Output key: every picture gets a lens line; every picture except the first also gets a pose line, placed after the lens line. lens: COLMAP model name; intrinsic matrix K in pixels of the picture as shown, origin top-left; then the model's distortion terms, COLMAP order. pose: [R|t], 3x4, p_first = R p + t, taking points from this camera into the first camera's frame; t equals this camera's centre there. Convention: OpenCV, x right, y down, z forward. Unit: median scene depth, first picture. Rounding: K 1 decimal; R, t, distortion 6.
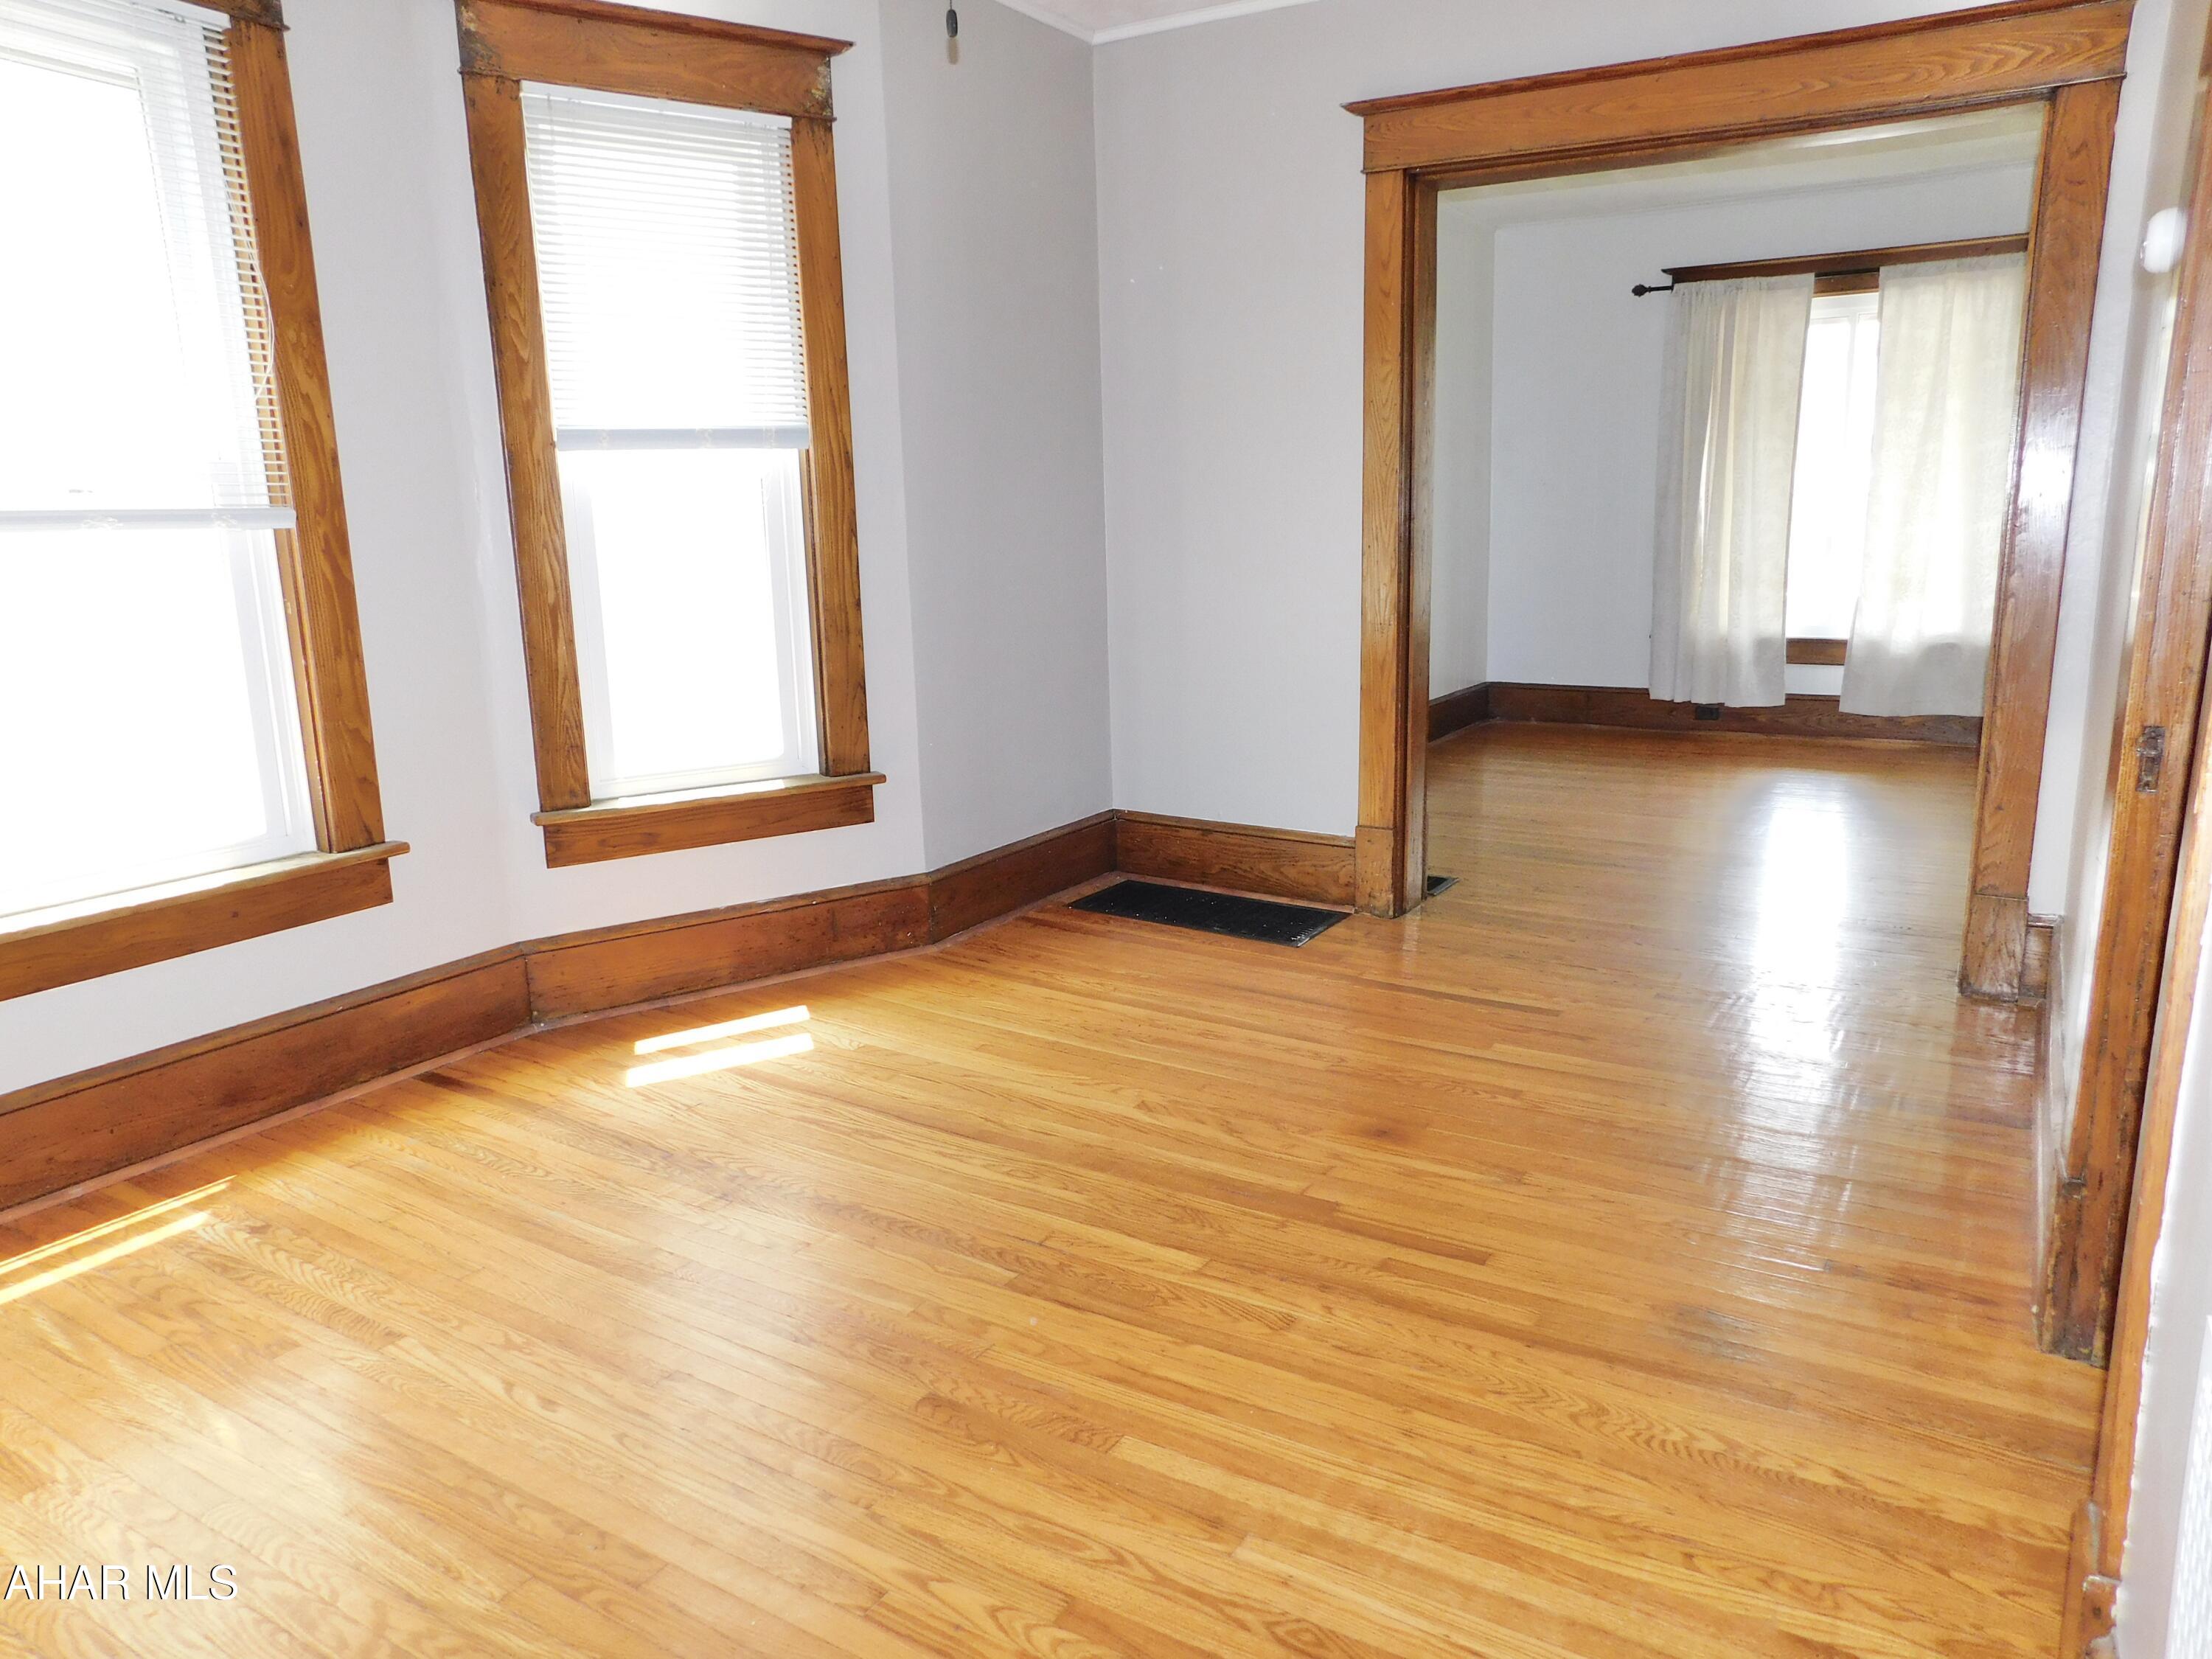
lens RADIAL K [[1477.7, 0, 1106.0], [0, 1477.7, 829.5], [0, 0, 1]] dist [-0.007156, -0.000361]
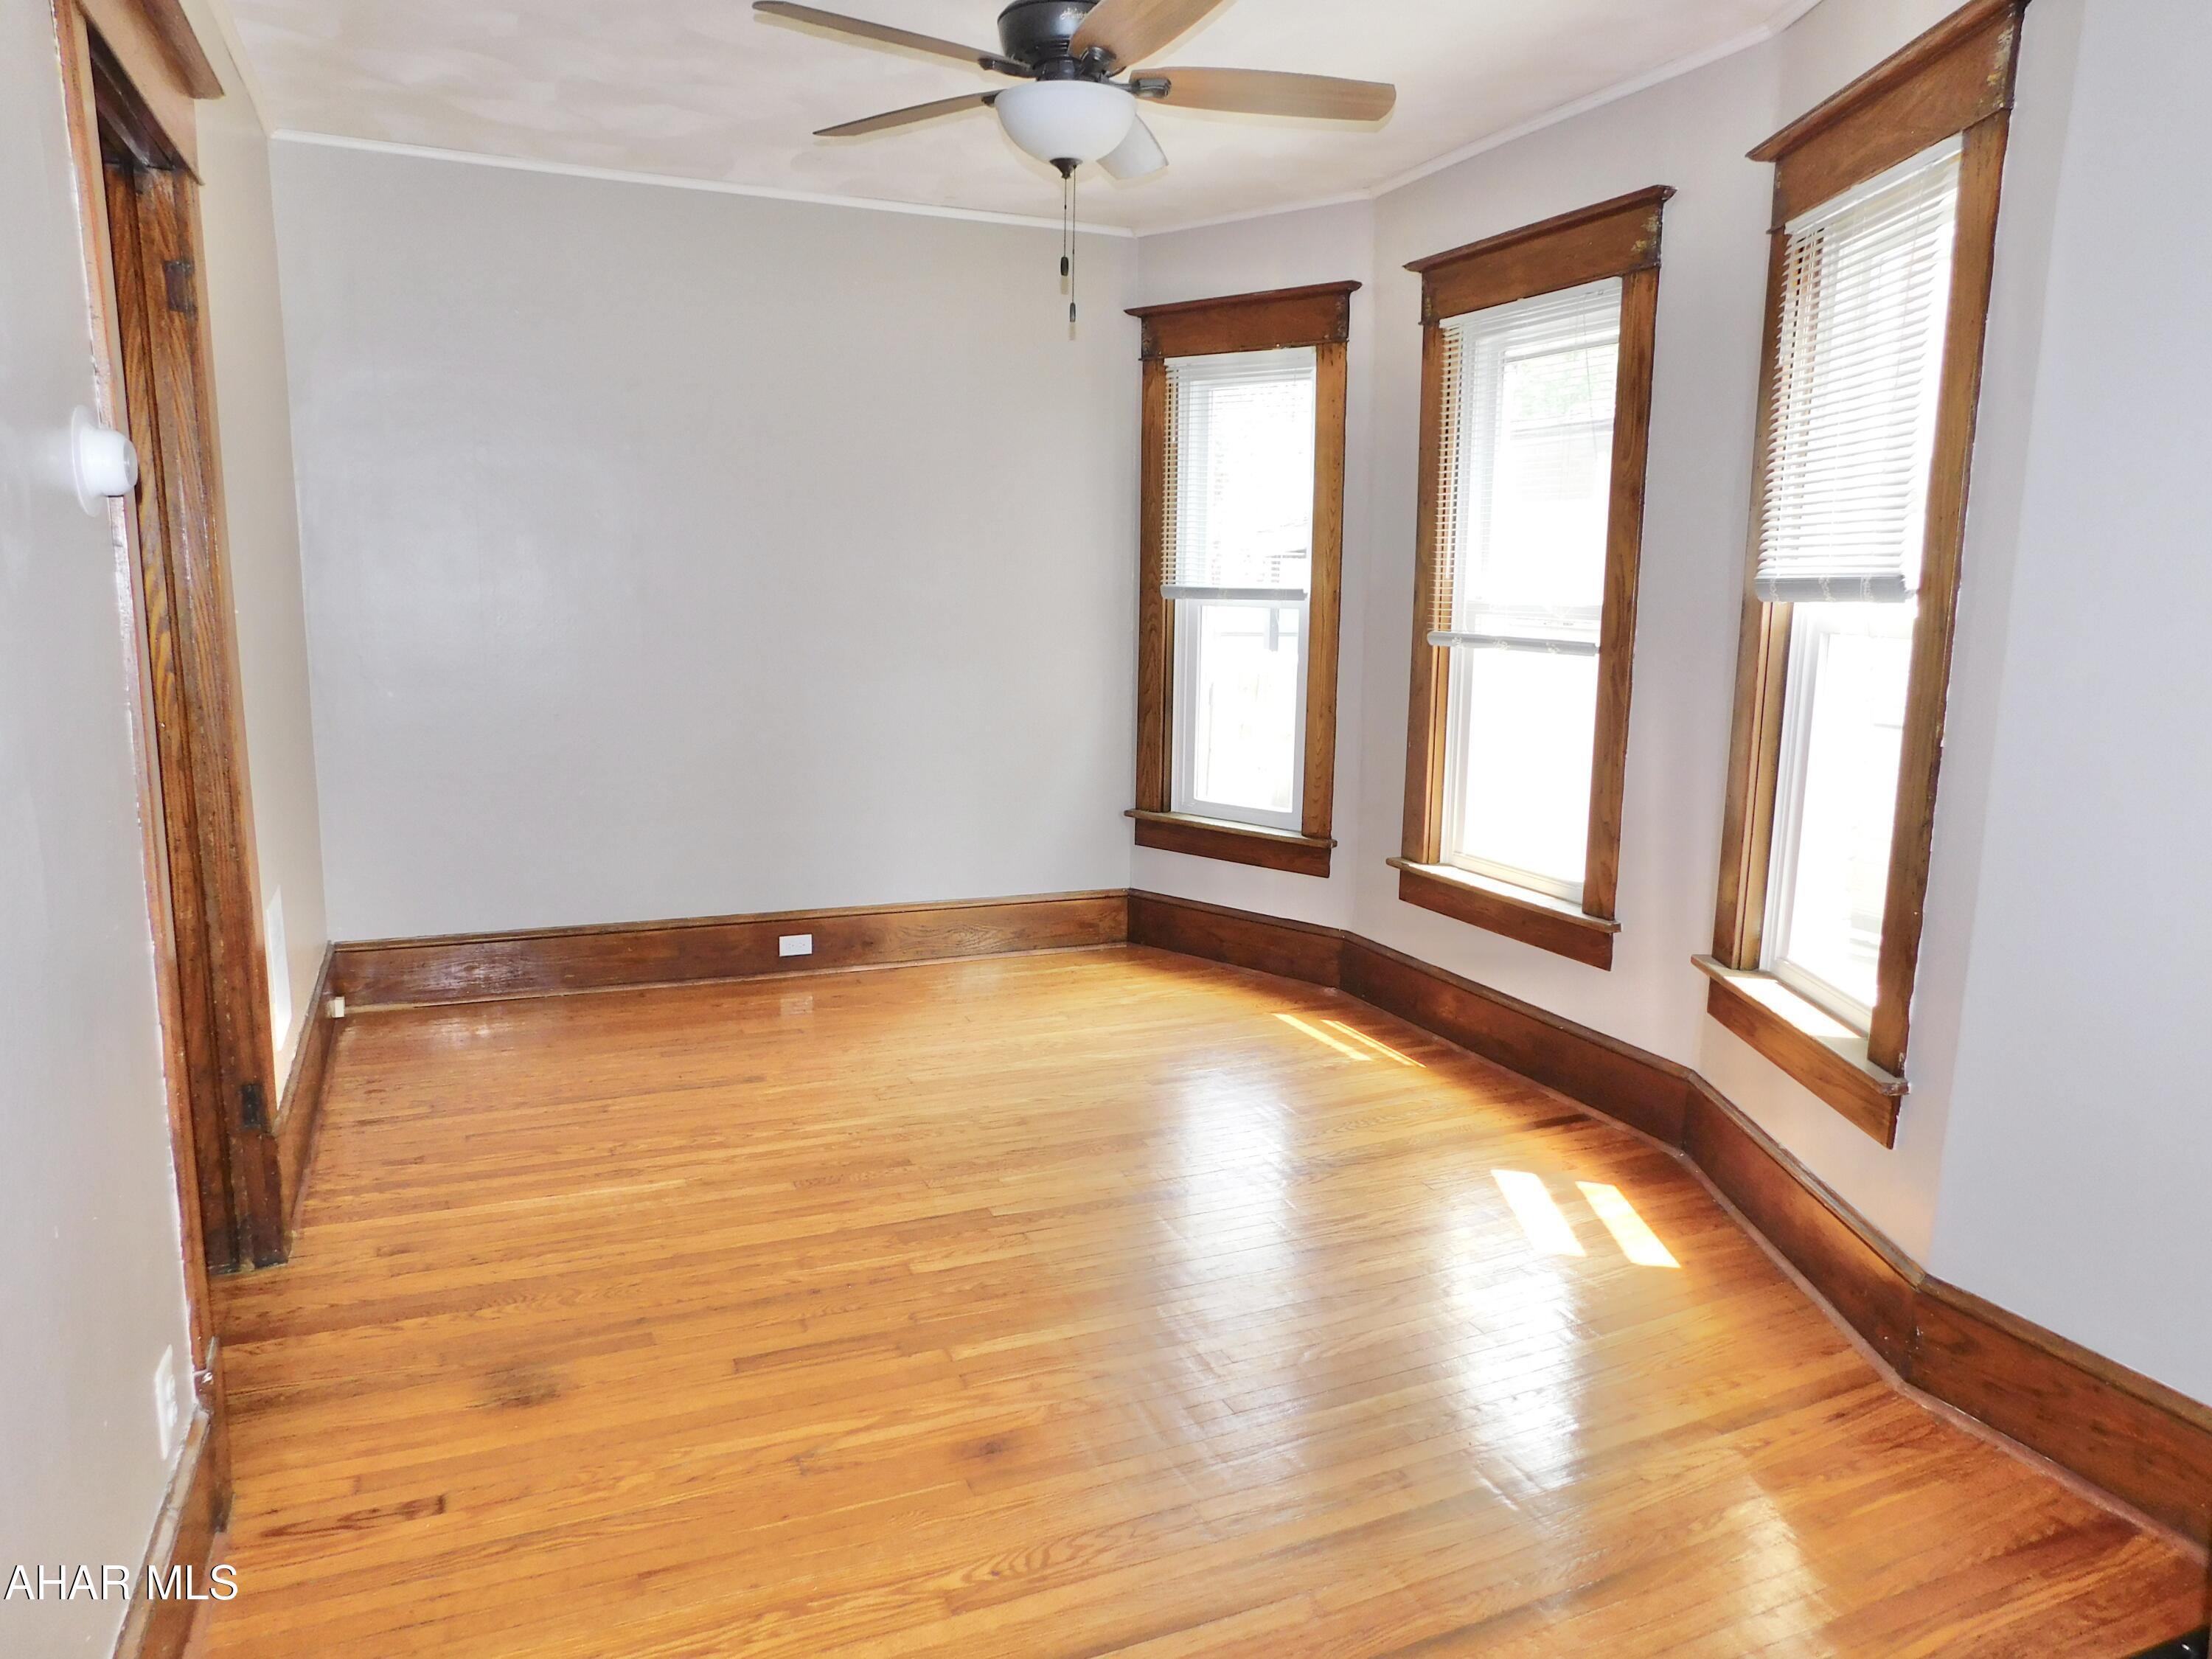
lens RADIAL K [[1481.8, 0, 1106.0], [0, 1481.8, 829.5], [0, 0, 1]] dist [0.006864, 0.007020]
pose [[-0.567168, 0.154595, -0.808963, 0.823338], [-0.170607, 0.938868, 0.299033, -0.409088], [0.805738, 0.307616, -0.506121, 1.459694]]
